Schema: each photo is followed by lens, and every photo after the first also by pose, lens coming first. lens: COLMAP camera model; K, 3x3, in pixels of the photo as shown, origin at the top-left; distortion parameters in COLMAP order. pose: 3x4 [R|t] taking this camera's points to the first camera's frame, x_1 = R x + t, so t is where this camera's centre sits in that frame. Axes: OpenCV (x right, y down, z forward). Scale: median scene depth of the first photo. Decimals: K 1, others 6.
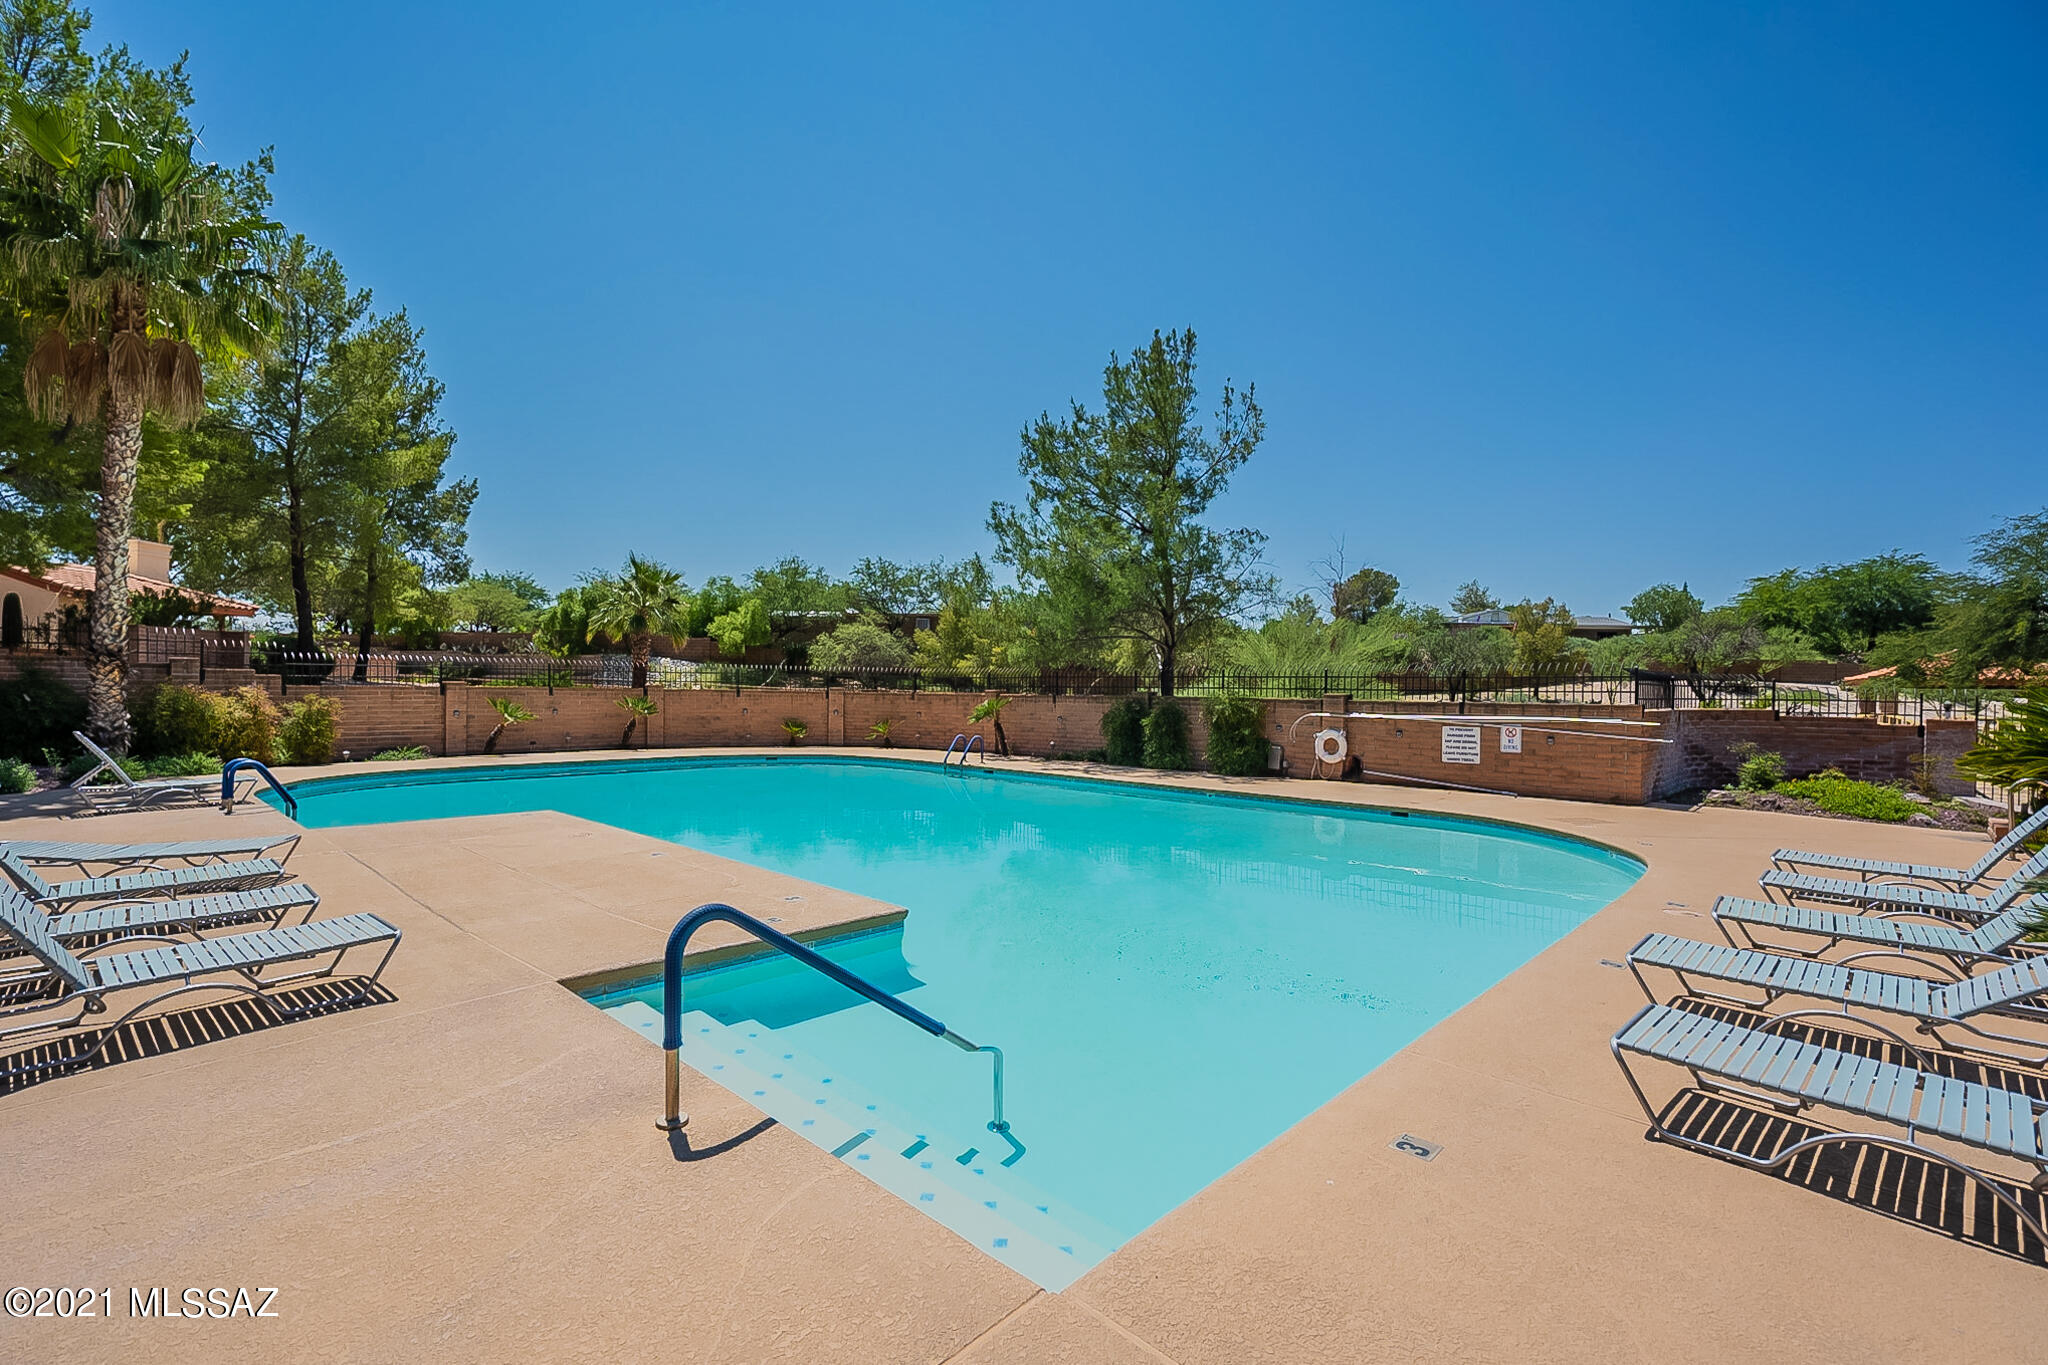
lens RADIAL K [[931.0, 0, 1016.7], [0, 931.0, 685.3], [0, 0, 1]] dist [-0.006874, 0.001891]
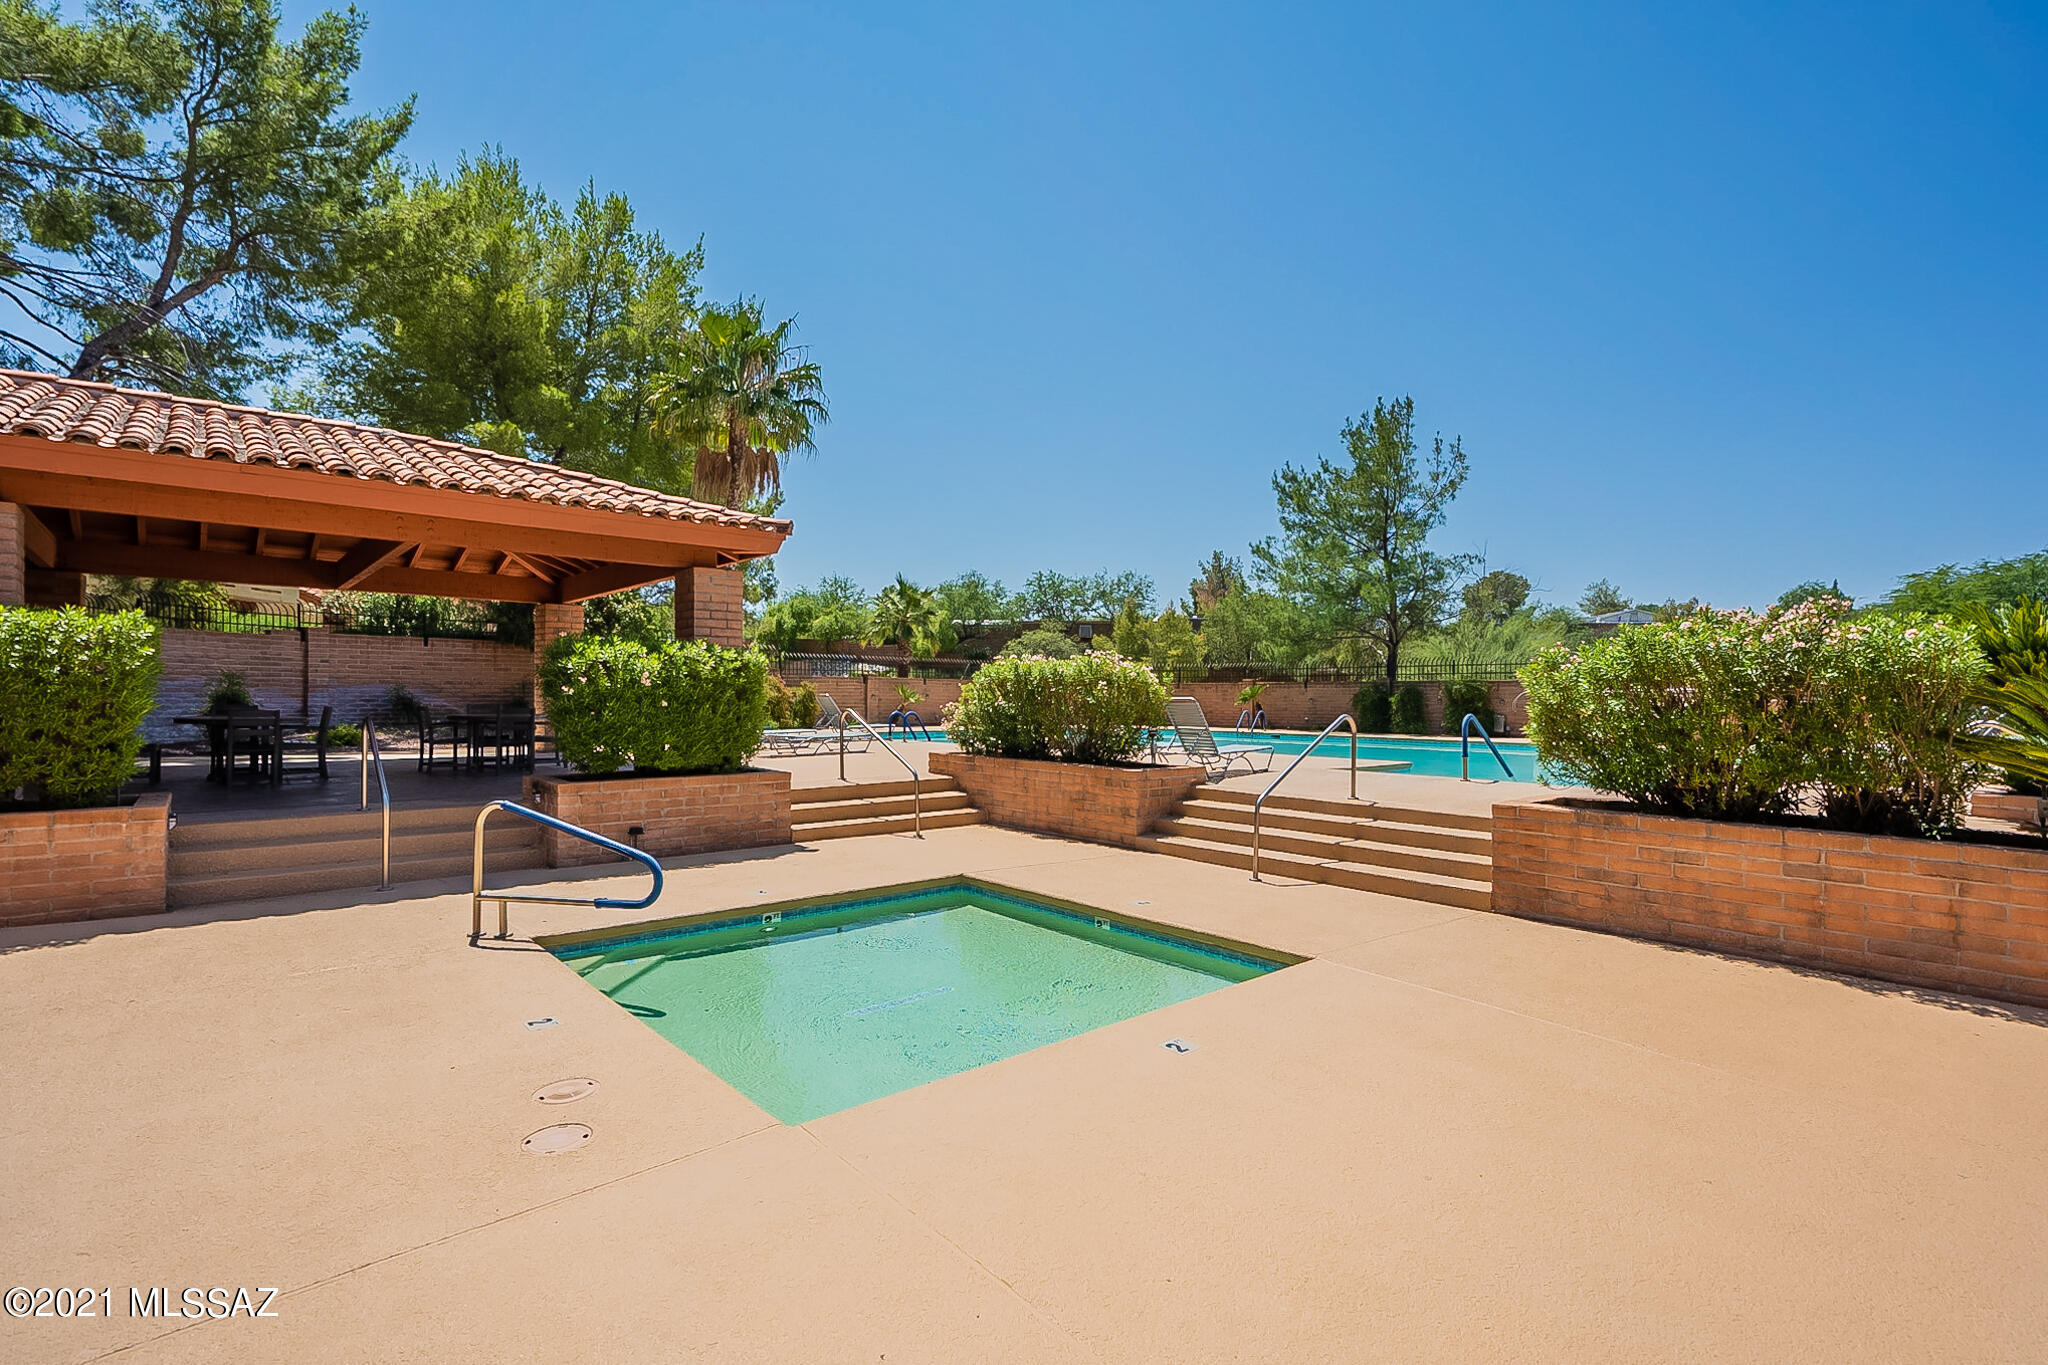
lens RADIAL K [[931.0, 0, 1030.1], [0, 931.0, 679.0], [0, 0, 1]] dist [-0.006874, 0.001891]
pose [[0.995664, -0.006963, -0.092758, -0.209550], [0.005682, 0.999885, -0.014074, 0.021155], [0.092845, 0.013486, 0.995589, -0.308380]]
